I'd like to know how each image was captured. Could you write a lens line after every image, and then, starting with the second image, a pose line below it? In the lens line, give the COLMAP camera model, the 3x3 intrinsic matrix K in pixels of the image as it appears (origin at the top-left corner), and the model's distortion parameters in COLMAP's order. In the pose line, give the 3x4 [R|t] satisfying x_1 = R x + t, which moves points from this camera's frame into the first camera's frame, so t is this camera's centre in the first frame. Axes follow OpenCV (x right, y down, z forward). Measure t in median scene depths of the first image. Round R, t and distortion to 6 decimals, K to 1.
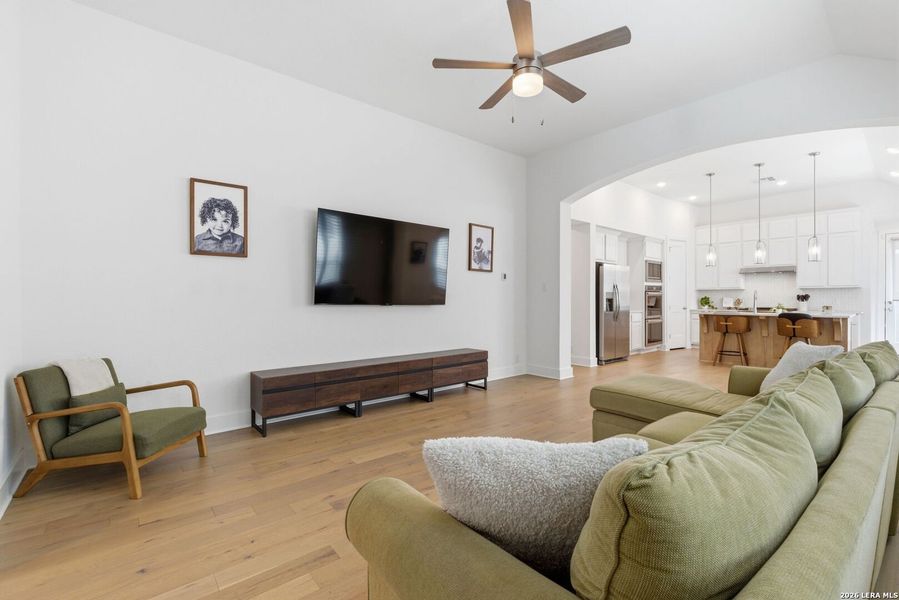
lens RADIAL K [[403.7, 0, 449.5], [0, 403.7, 300.0], [0, 0, 1]] dist [-0.013860, 0.014526]
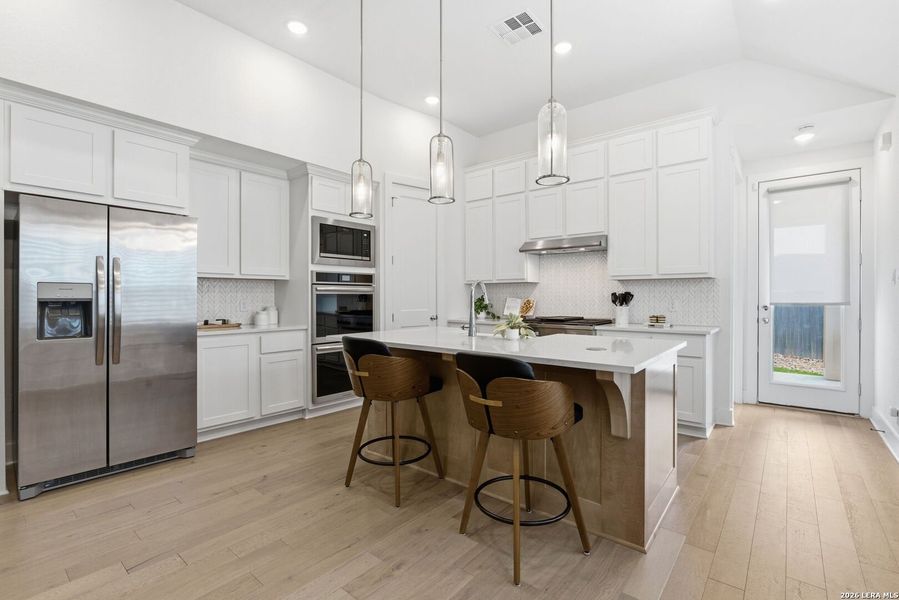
lens RADIAL K [[403.7, 0, 449.5], [0, 403.7, 300.0], [0, 0, 1]] dist [-0.013860, 0.014526]
pose [[0.988238, 0.000501, 0.152926, 0.580180], [-0.000588, 1.000000, 0.000520, -0.003816], [-0.152926, -0.000604, 0.988237, 0.526438]]
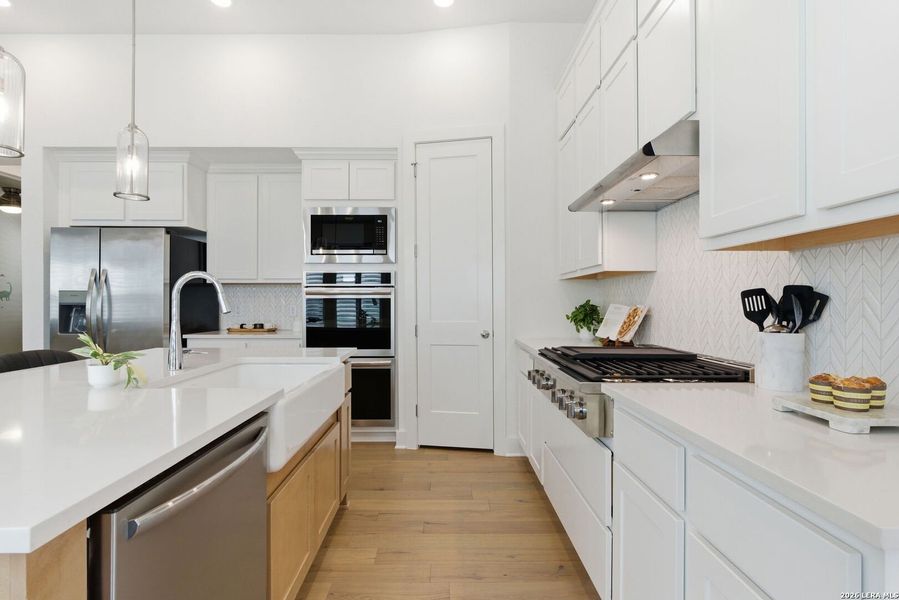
lens RADIAL K [[433.2, 0, 449.5], [0, 433.2, 300.0], [0, 0, 1]] dist [-0.000722, 0.018509]
pose [[0.756585, -0.000445, -0.653895, 0.883124], [-0.005997, 0.999953, -0.007619, -0.006242], [0.653868, 0.009685, 0.756547, 0.775882]]
